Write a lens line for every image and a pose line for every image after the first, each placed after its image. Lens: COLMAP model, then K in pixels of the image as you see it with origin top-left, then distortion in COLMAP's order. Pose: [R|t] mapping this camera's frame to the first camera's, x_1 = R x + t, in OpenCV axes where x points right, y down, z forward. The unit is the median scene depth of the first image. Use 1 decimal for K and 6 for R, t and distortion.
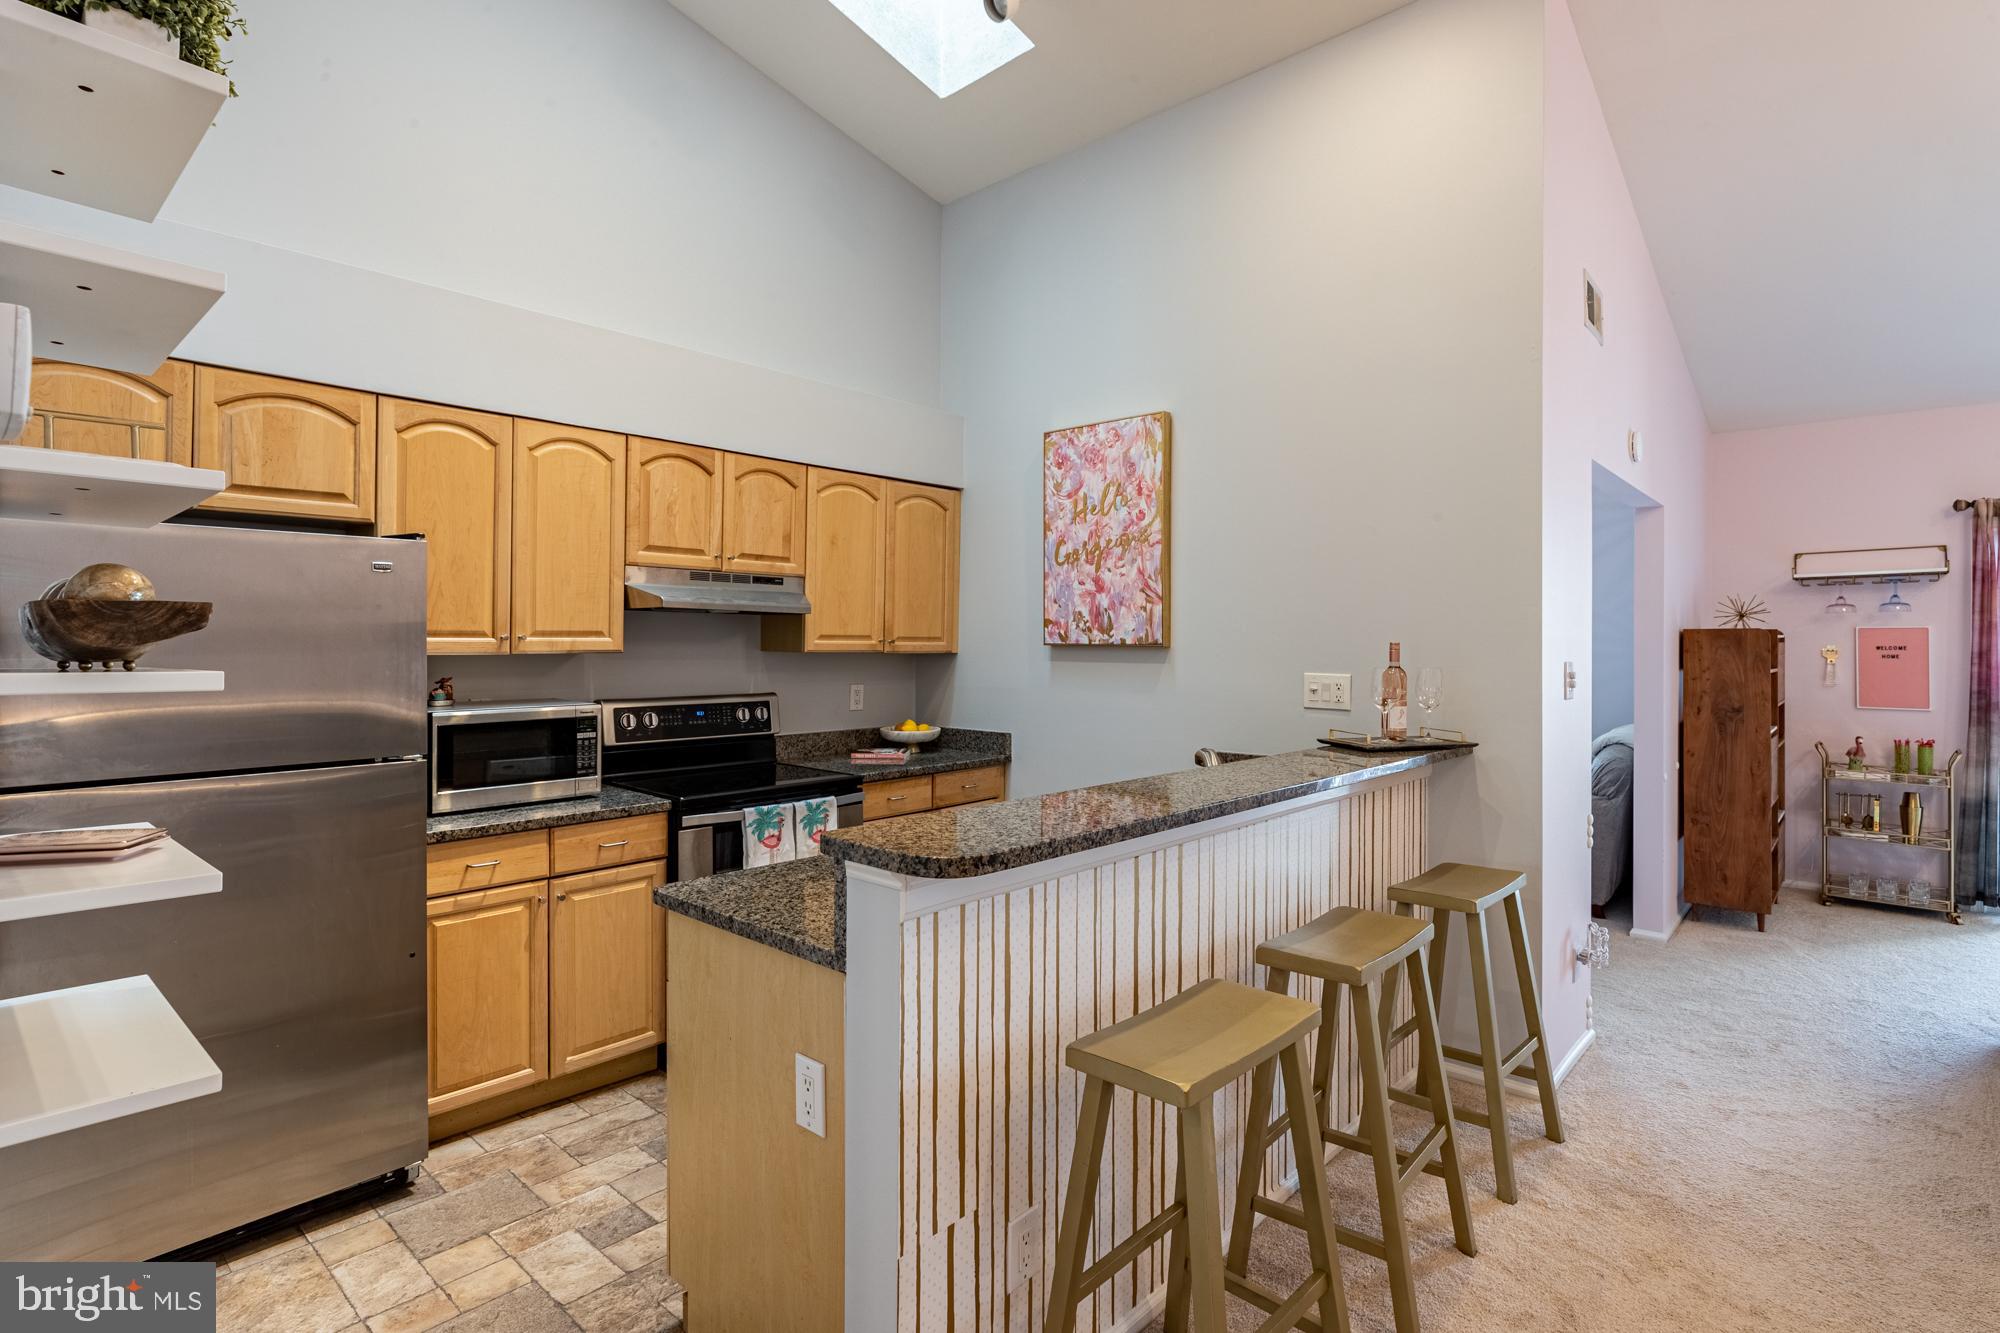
lens RADIAL K [[987.2, 0, 1003.4], [0, 987.2, 644.4], [0, 0, 1]] dist [-0.018062, 0.007522]
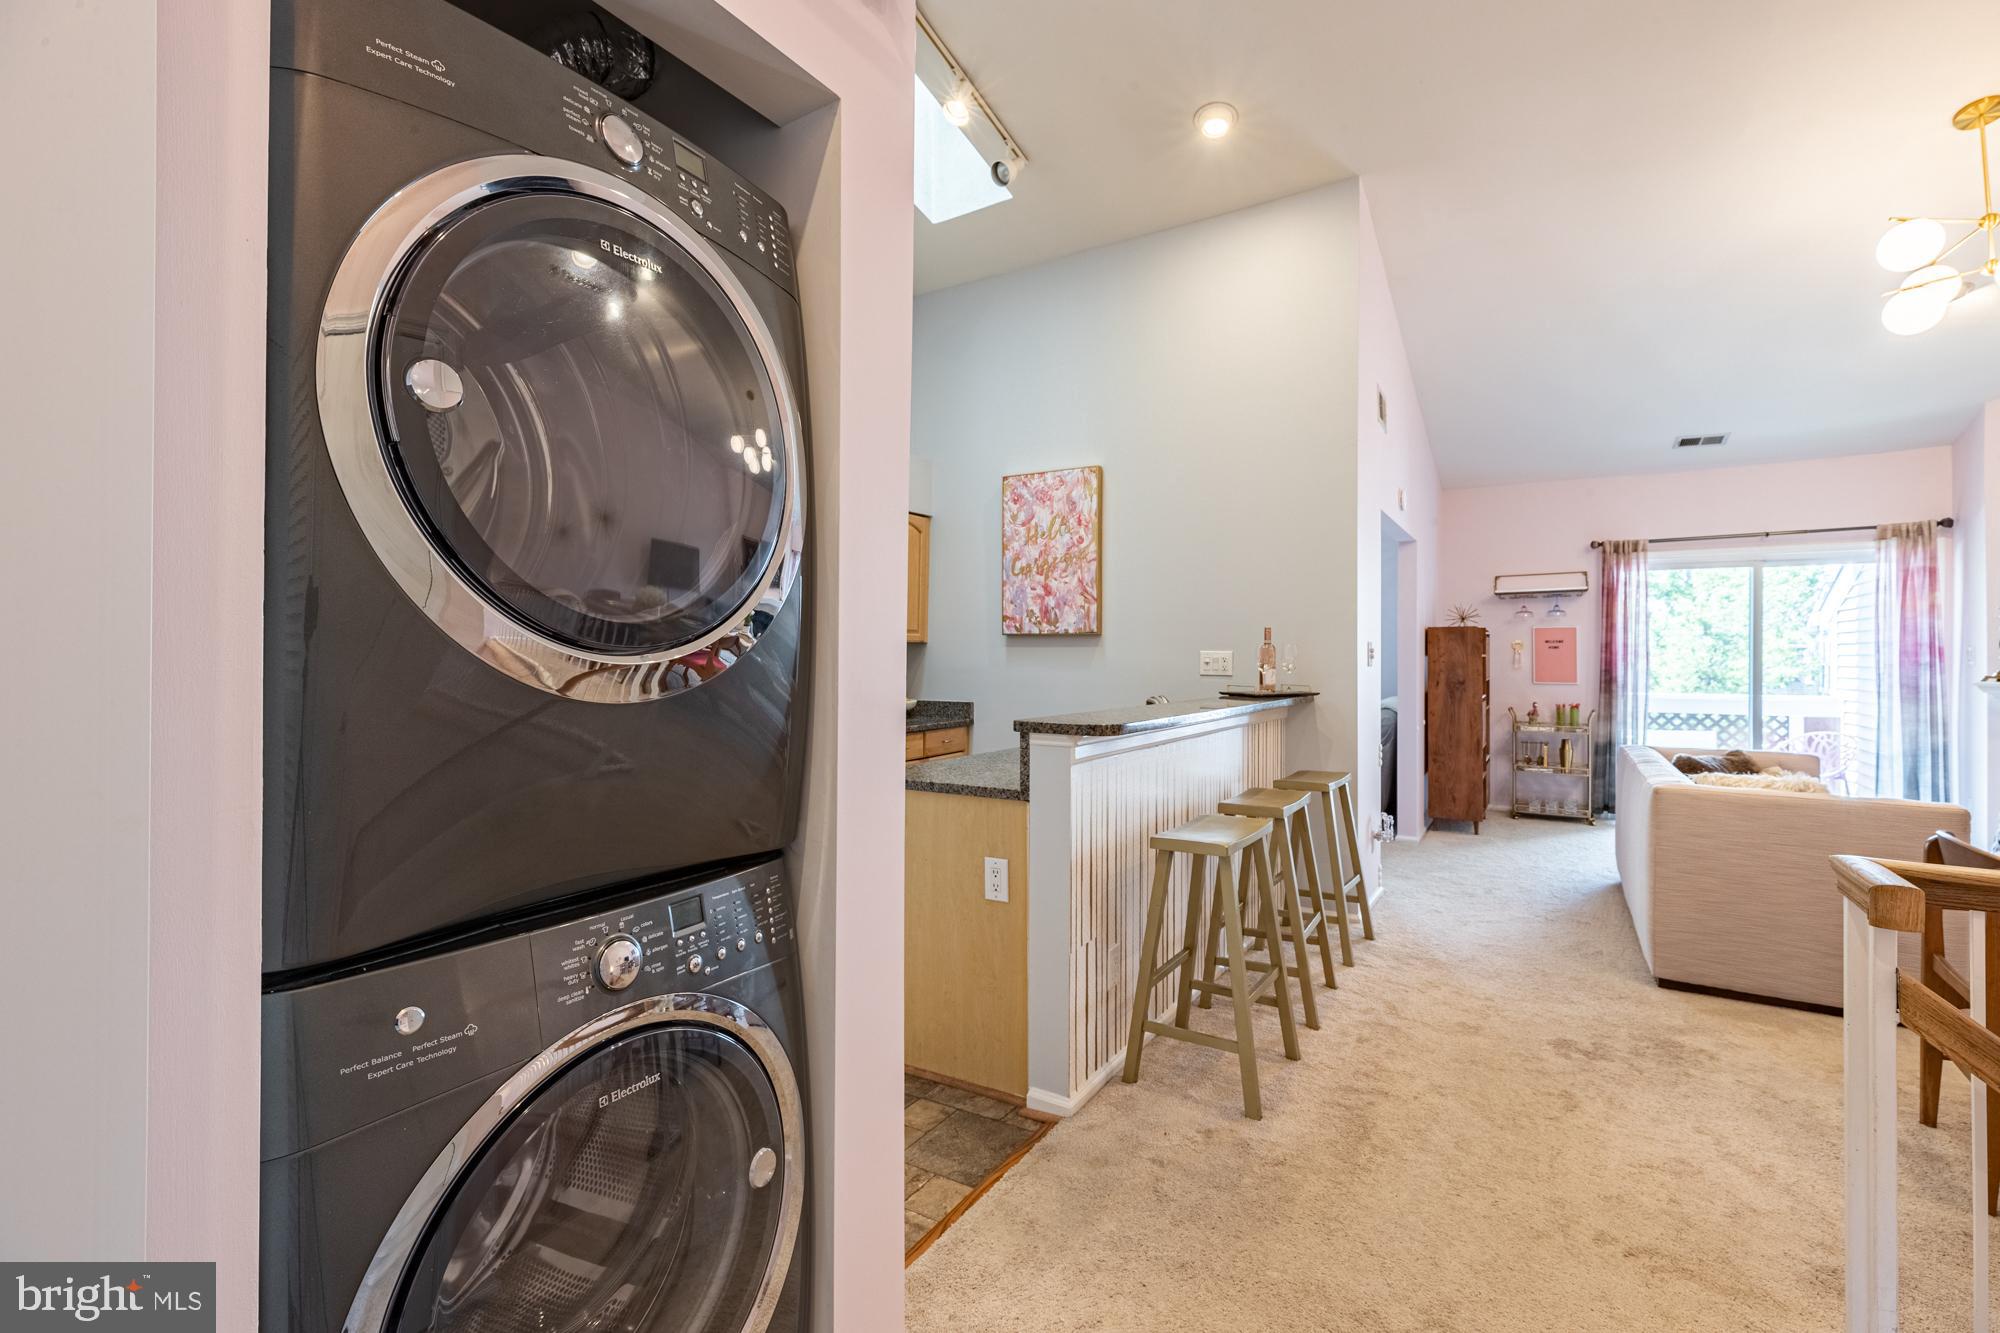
lens RADIAL K [[911.5, 0, 1001.9], [0, 911.5, 659.5], [0, 0, 1]] dist [-0.009749, 0.004631]
pose [[0.981920, -0.003185, 0.189267, -0.213841], [0.002679, 0.999992, 0.002927, 0.033464], [-0.189275, -0.002367, 0.981921, -0.238227]]
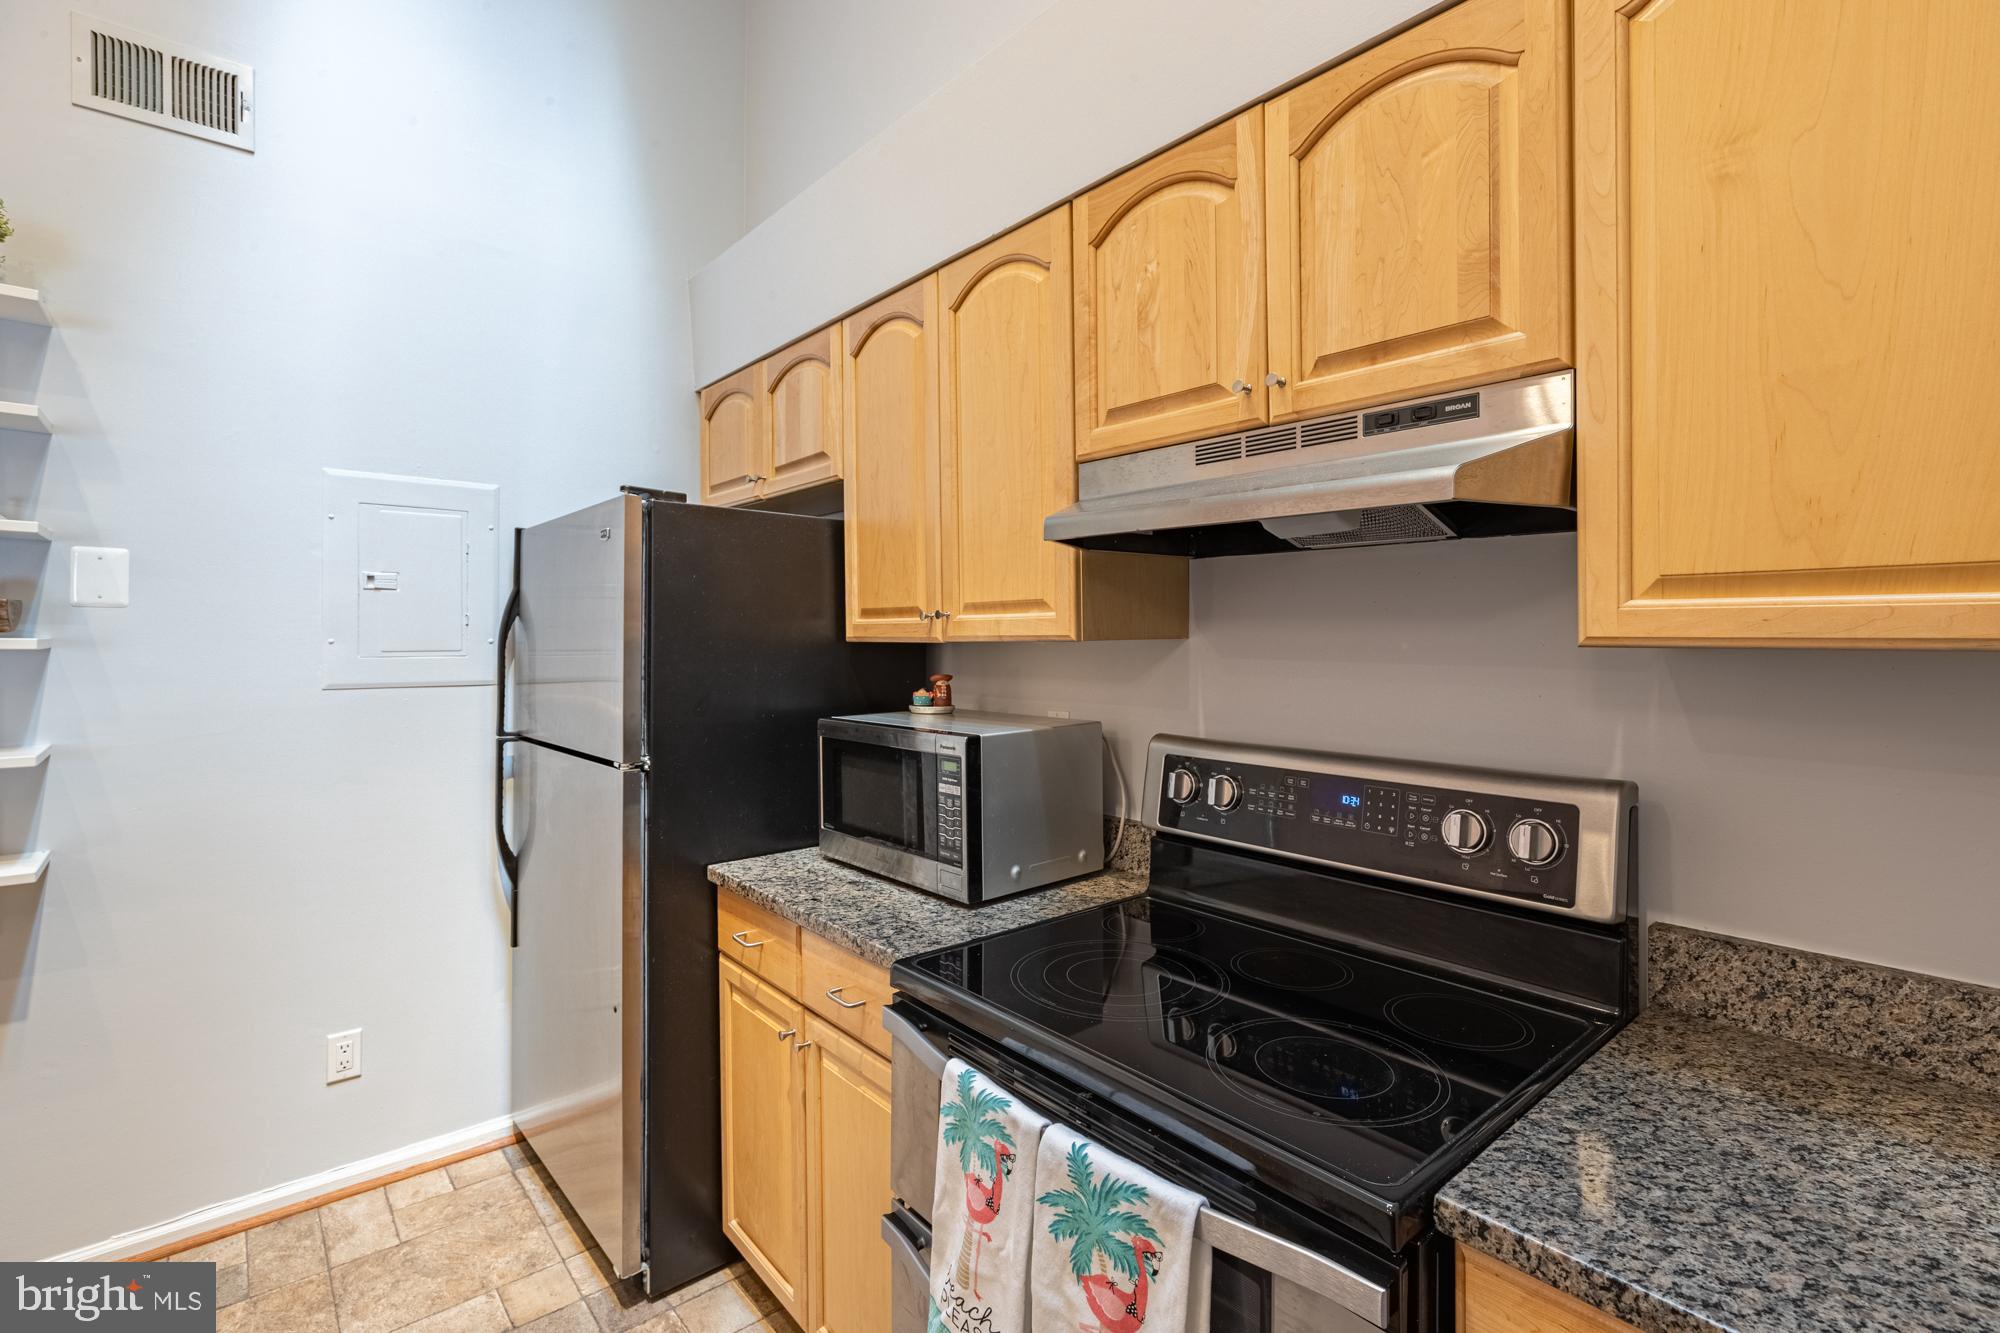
lens RADIAL K [[911.5, 0, 991.6], [0, 911.5, 635.9], [0, 0, 1]] dist [-0.009749, 0.004631]
pose [[-0.126463, -0.008779, -0.991932, 0.065689], [-0.005602, 0.999951, -0.008136, 0.009016], [0.991956, 0.004527, -0.126506, 0.906957]]
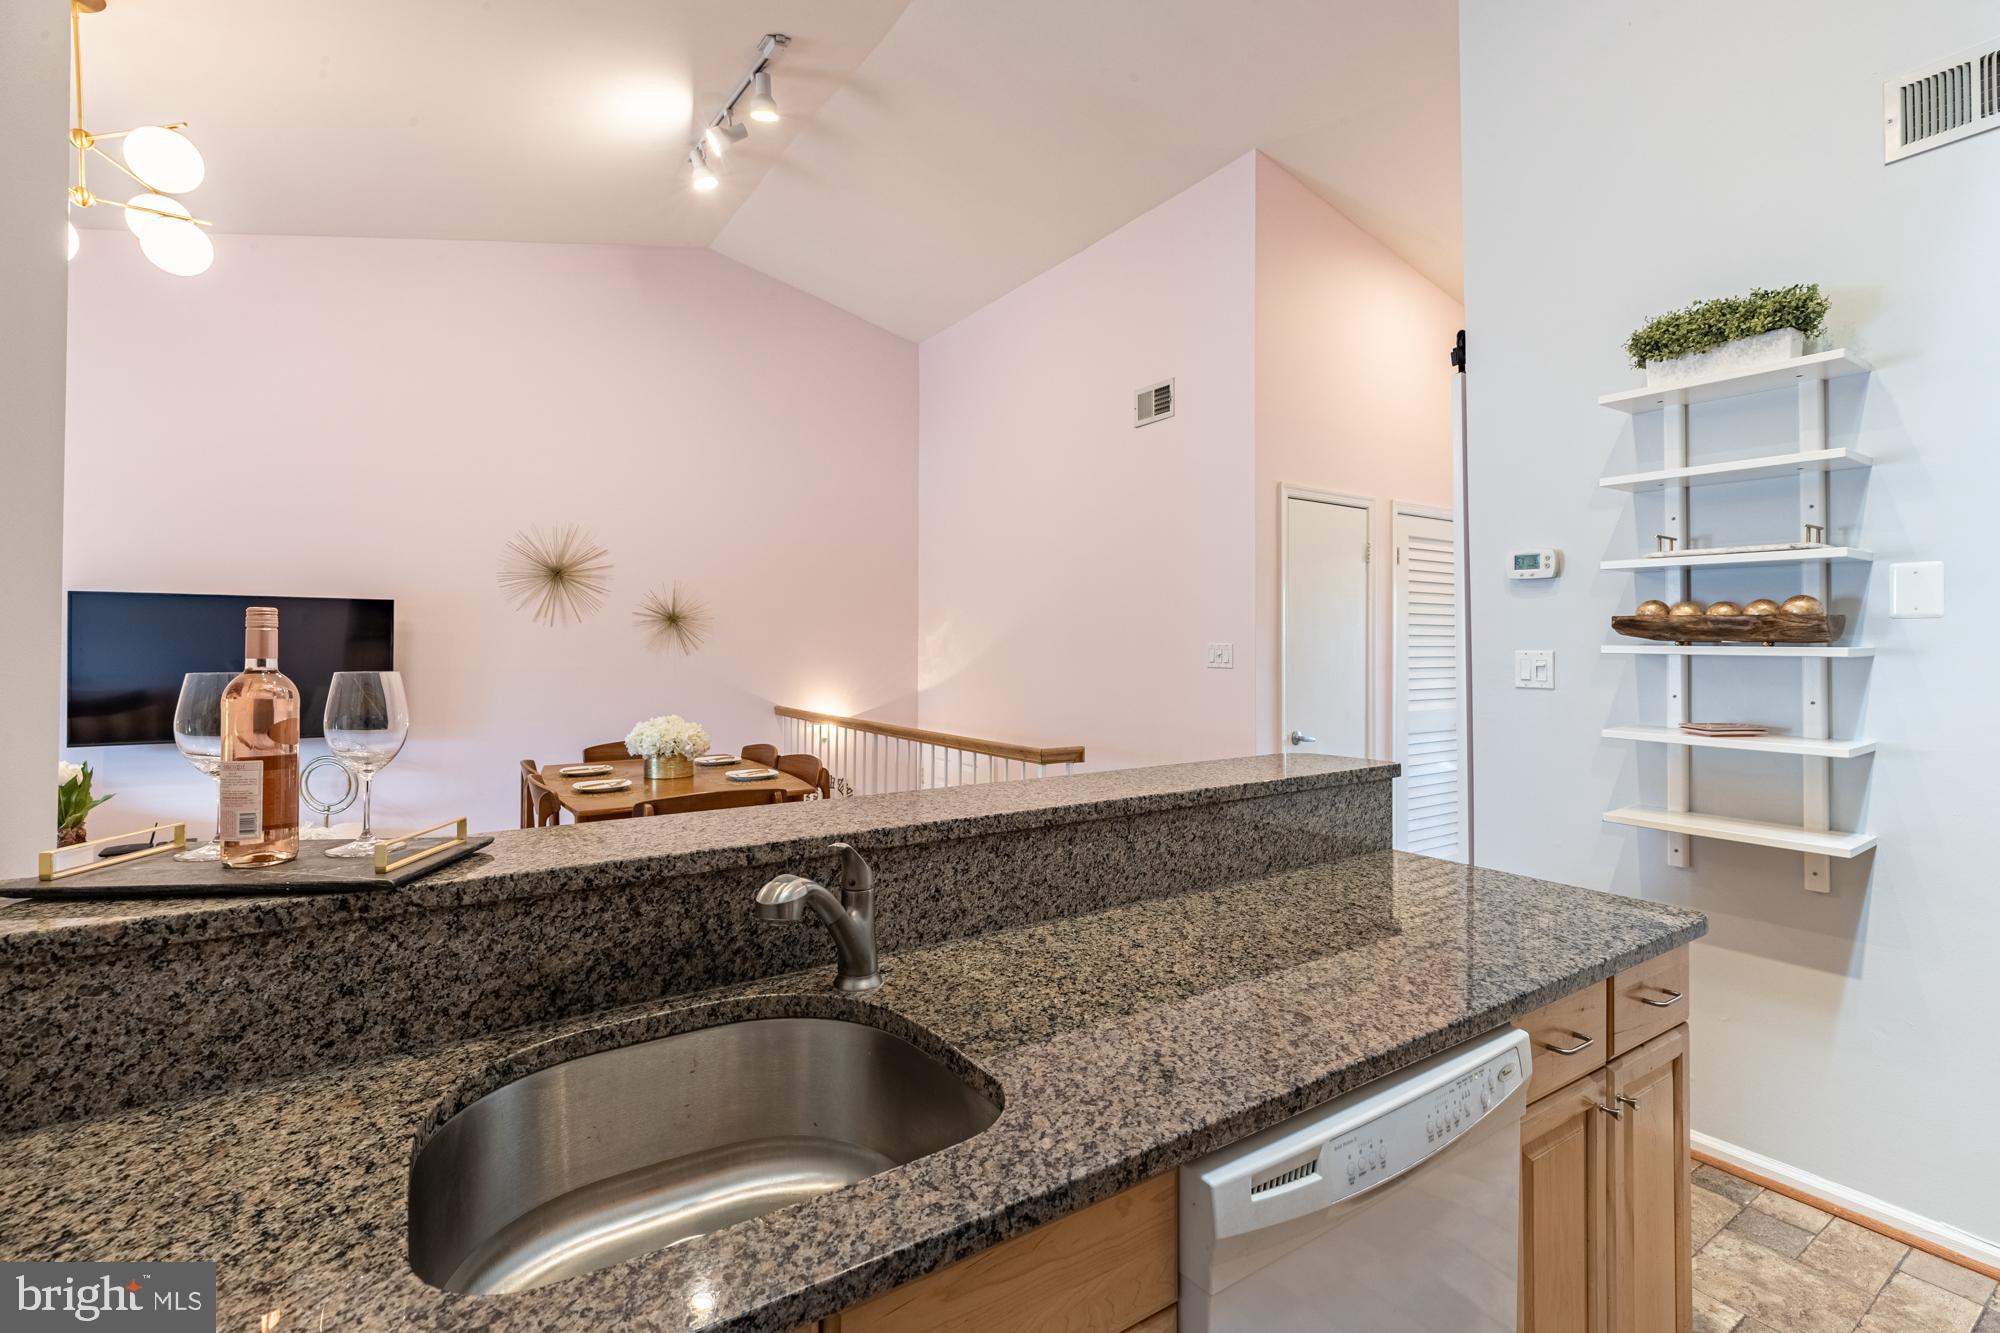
lens RADIAL K [[911.5, 0, 1023.5], [0, 911.5, 640.4], [0, 0, 1]] dist [-0.009749, 0.004631]
pose [[-0.973521, -0.003989, 0.228565, 0.020650], [-0.005003, 0.999980, -0.003854, 0.009618], [-0.228545, -0.004895, -0.973521, 0.997086]]
